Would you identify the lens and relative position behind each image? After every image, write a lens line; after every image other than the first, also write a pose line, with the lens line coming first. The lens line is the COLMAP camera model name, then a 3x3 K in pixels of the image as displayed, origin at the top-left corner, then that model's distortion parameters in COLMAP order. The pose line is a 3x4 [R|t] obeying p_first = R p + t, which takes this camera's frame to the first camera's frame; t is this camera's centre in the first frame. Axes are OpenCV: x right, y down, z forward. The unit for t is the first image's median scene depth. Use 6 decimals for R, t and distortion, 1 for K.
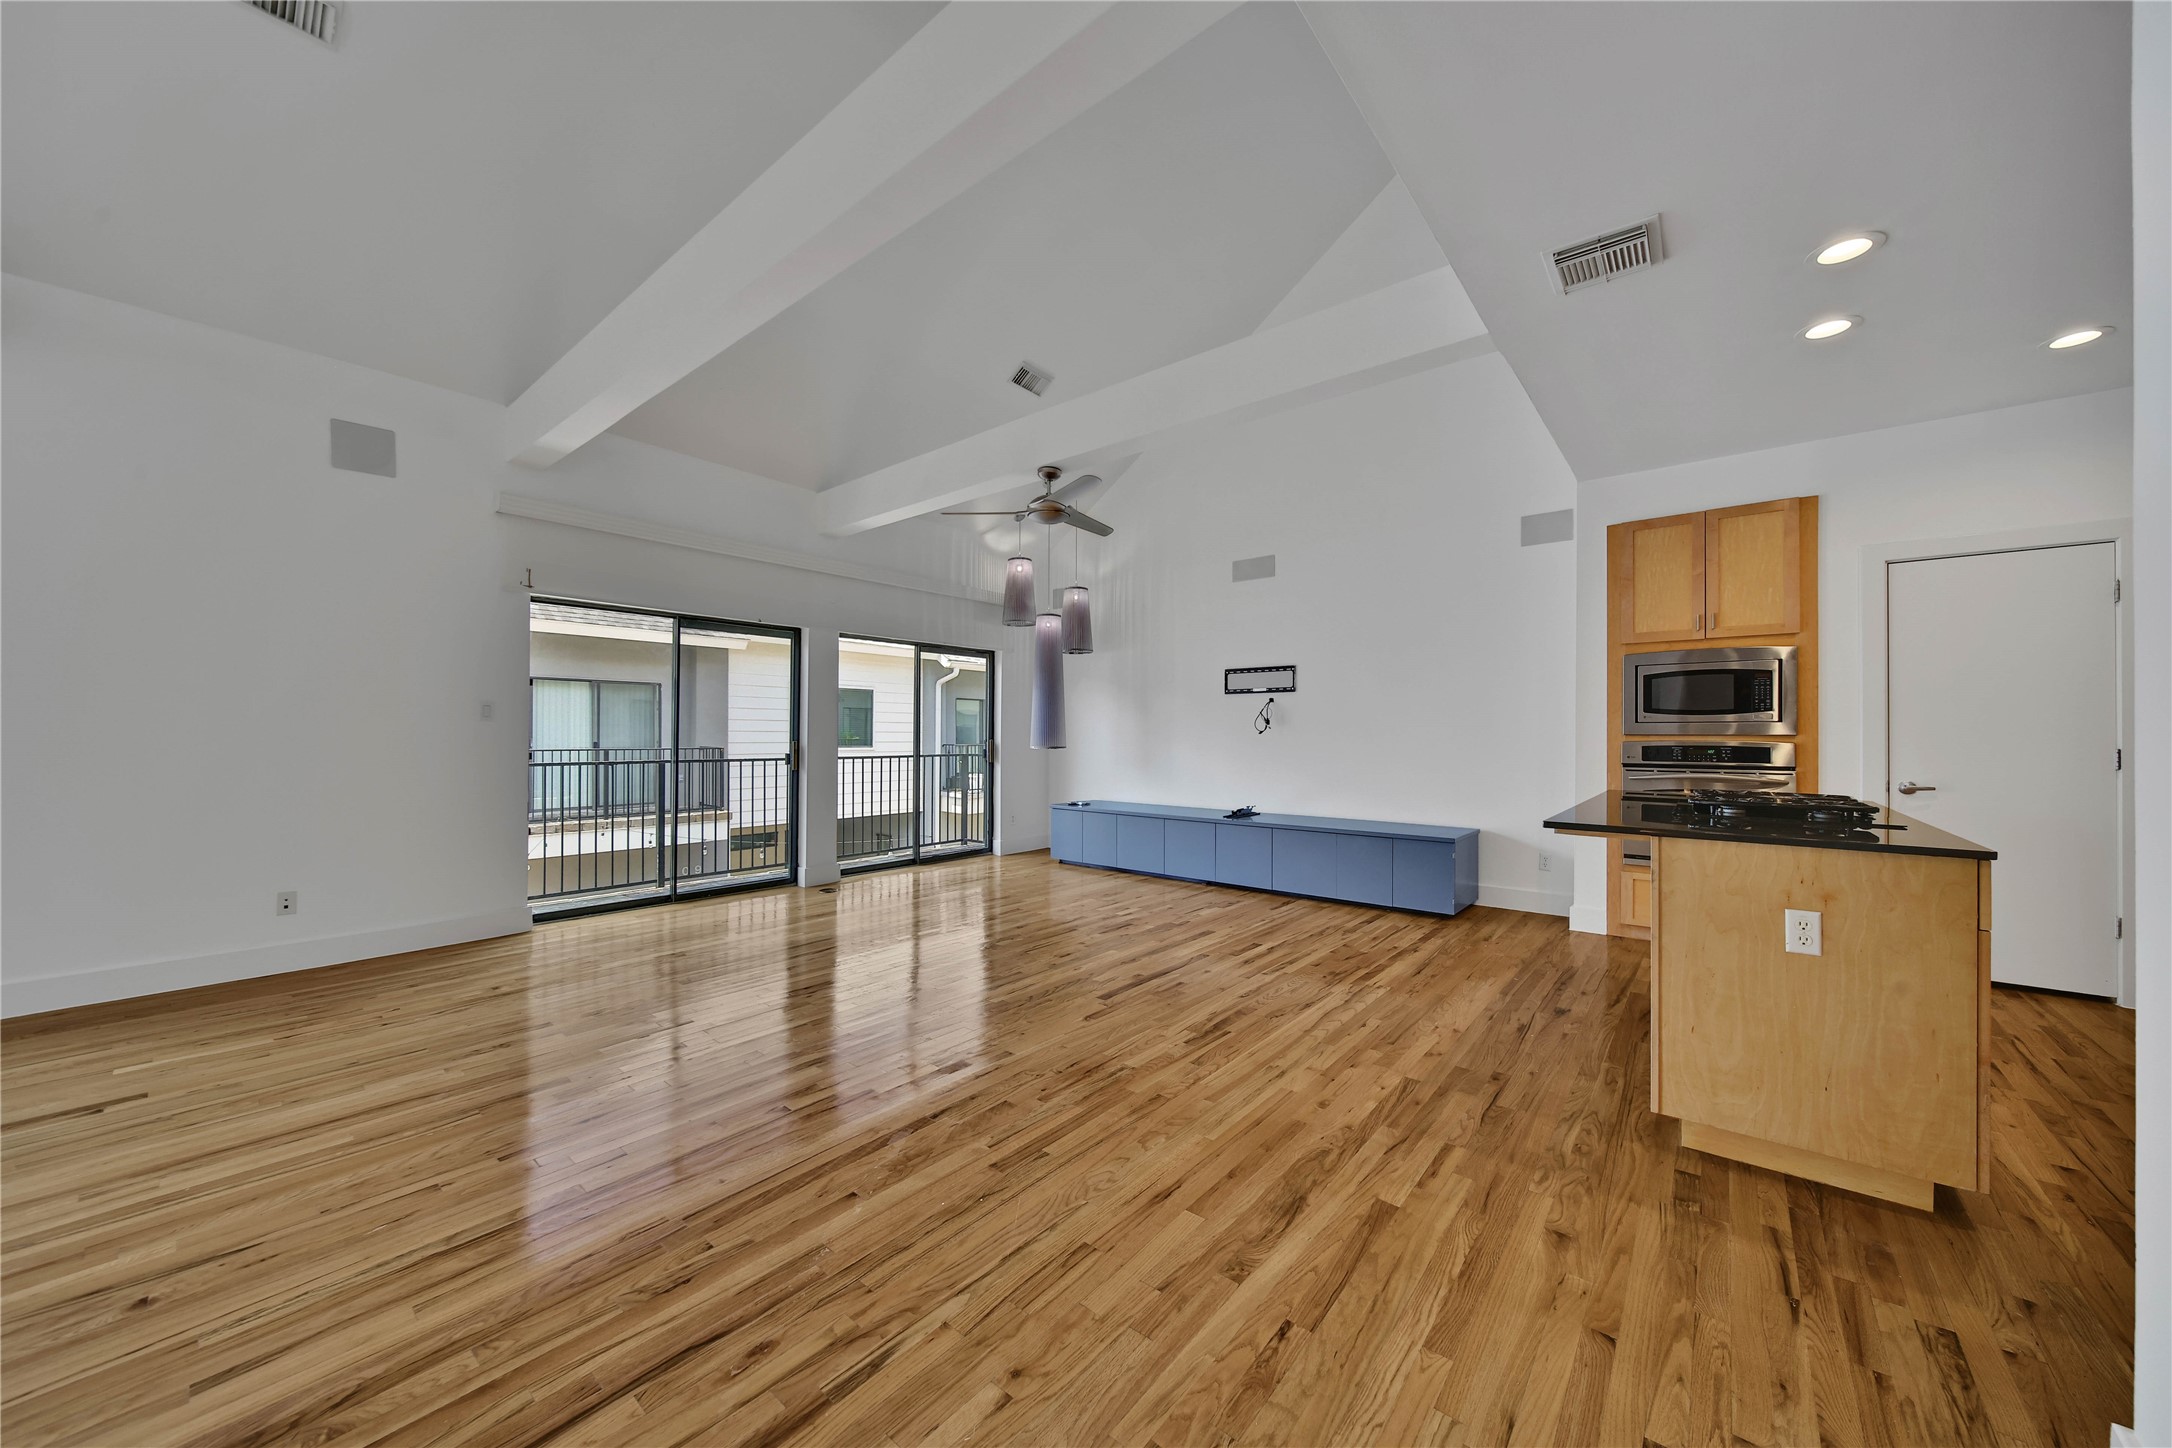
lens RADIAL K [[769.3, 0, 1082.5], [0, 769.3, 734.0], [0, 0, 1]] dist [0.000399, -0.001525]
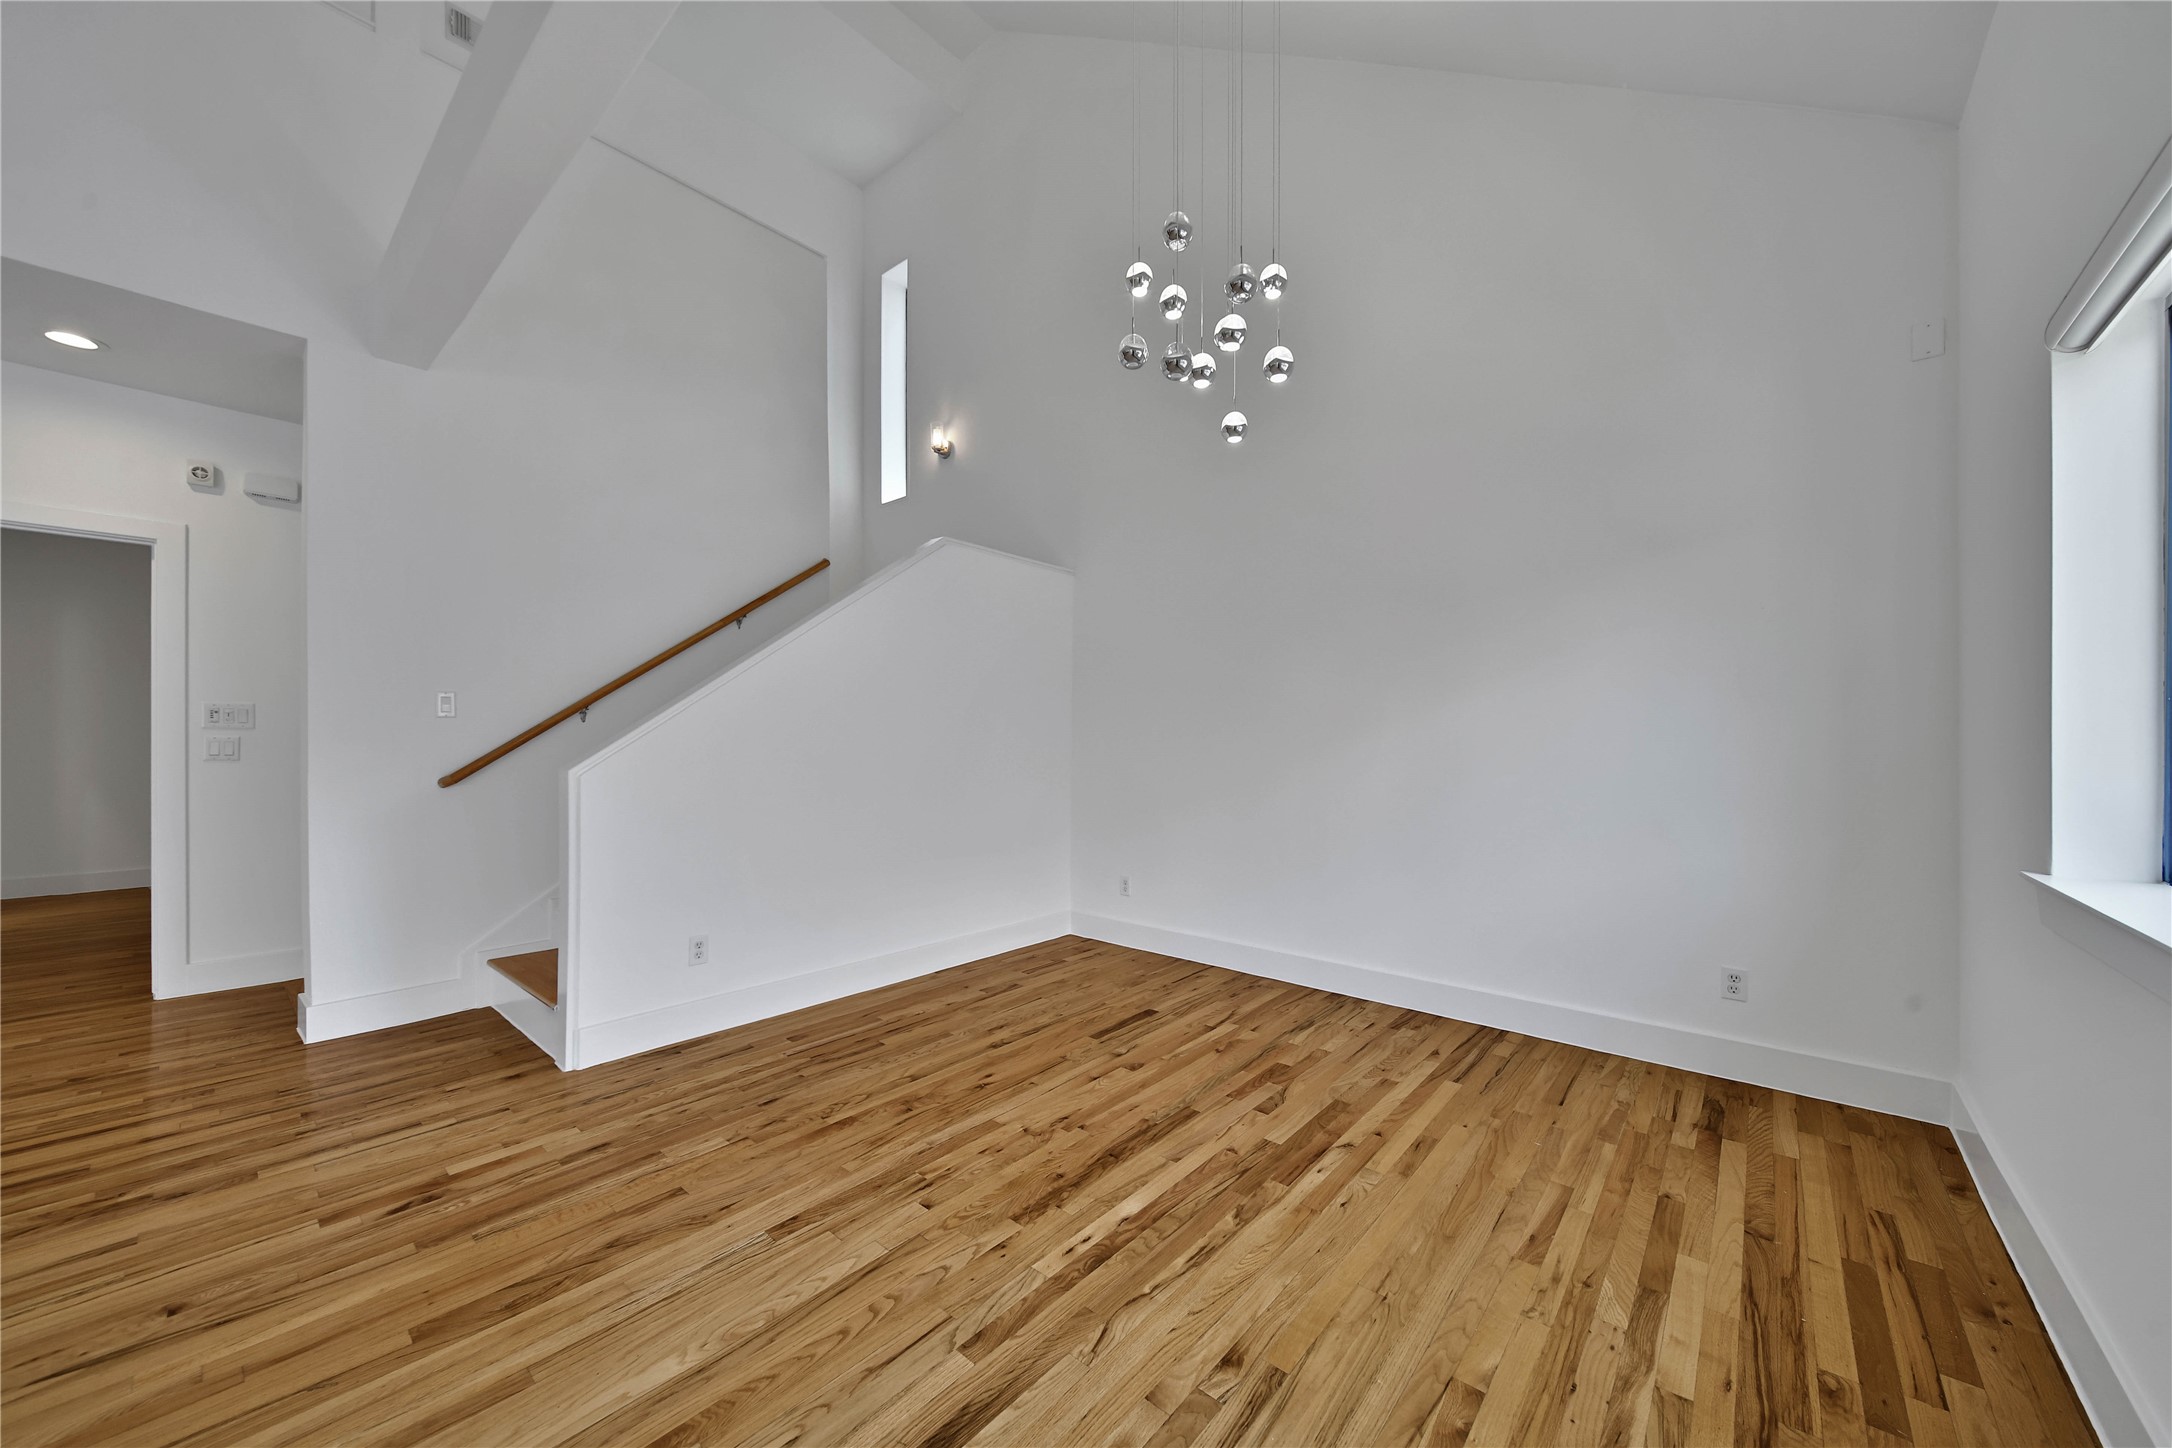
lens RADIAL K [[774.4, 0, 1086.0], [0, 774.4, 740.4], [0, 0, 1]] dist [0.001105, -0.001779]
pose [[-0.999822, -0.007509, 0.017336, -0.884914], [-0.007505, 0.999972, 0.000324, -0.003178], [-0.017338, 0.000194, -0.999850, 0.722132]]
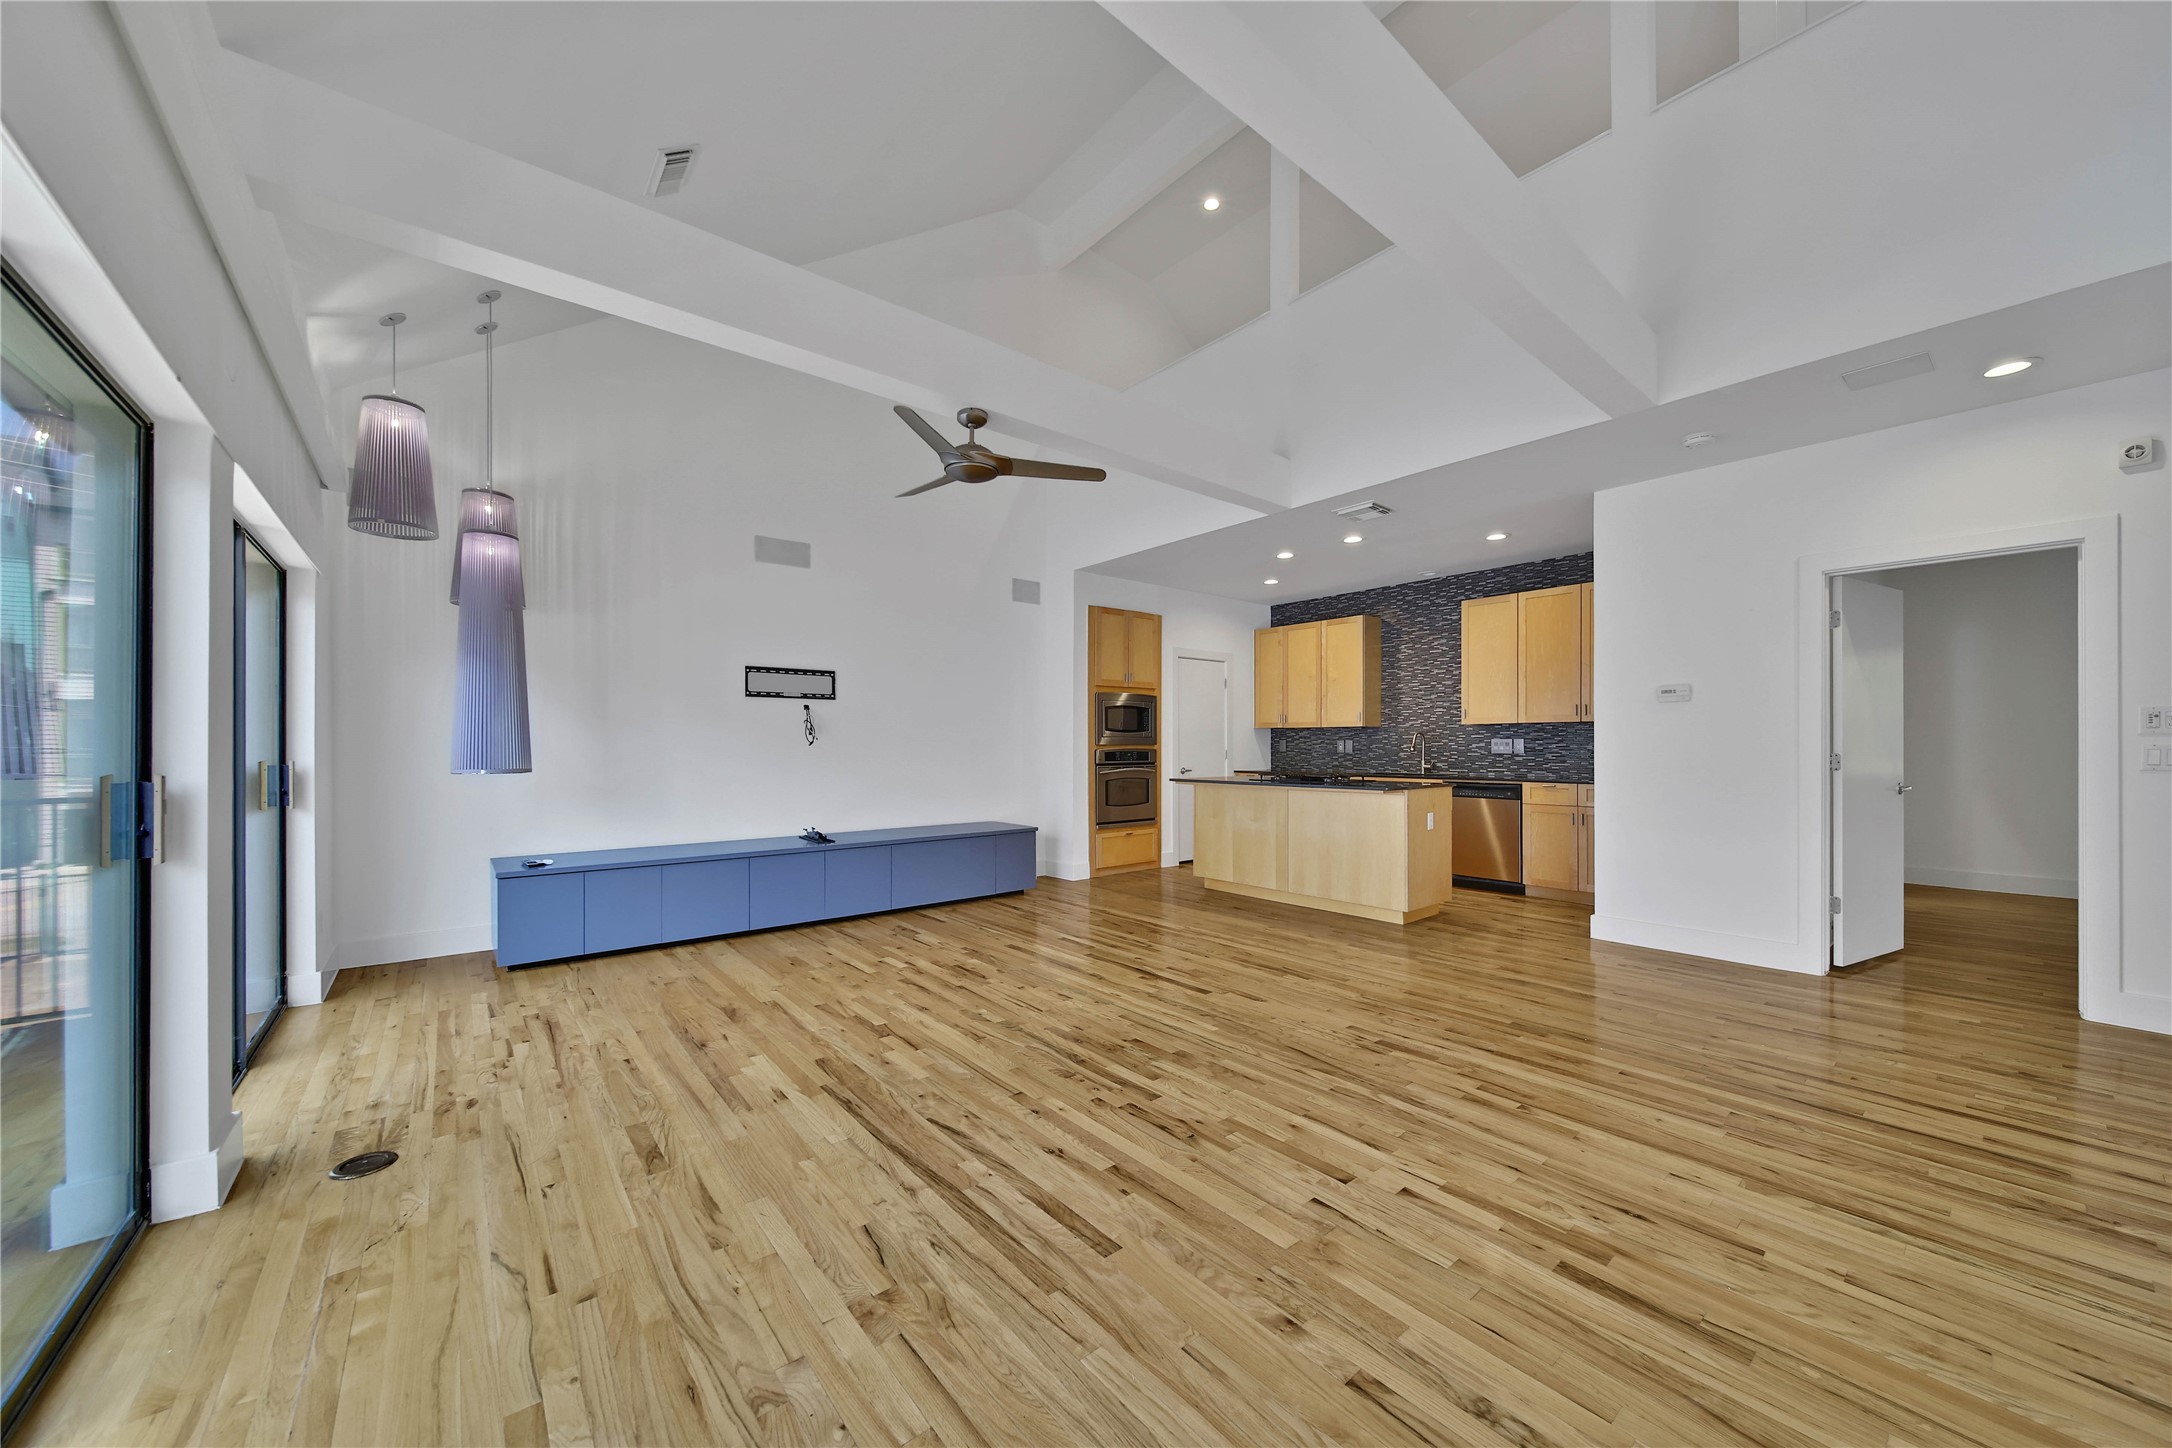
lens RADIAL K [[774.4, 0, 1086.0], [0, 774.4, 740.4], [0, 0, 1]] dist [0.001105, -0.001779]
pose [[0.183919, 0.002582, 0.982938, -0.844399], [0.002408, 0.999992, -0.003078, -0.003270], [-0.982939, 0.002933, 0.183911, 0.767661]]
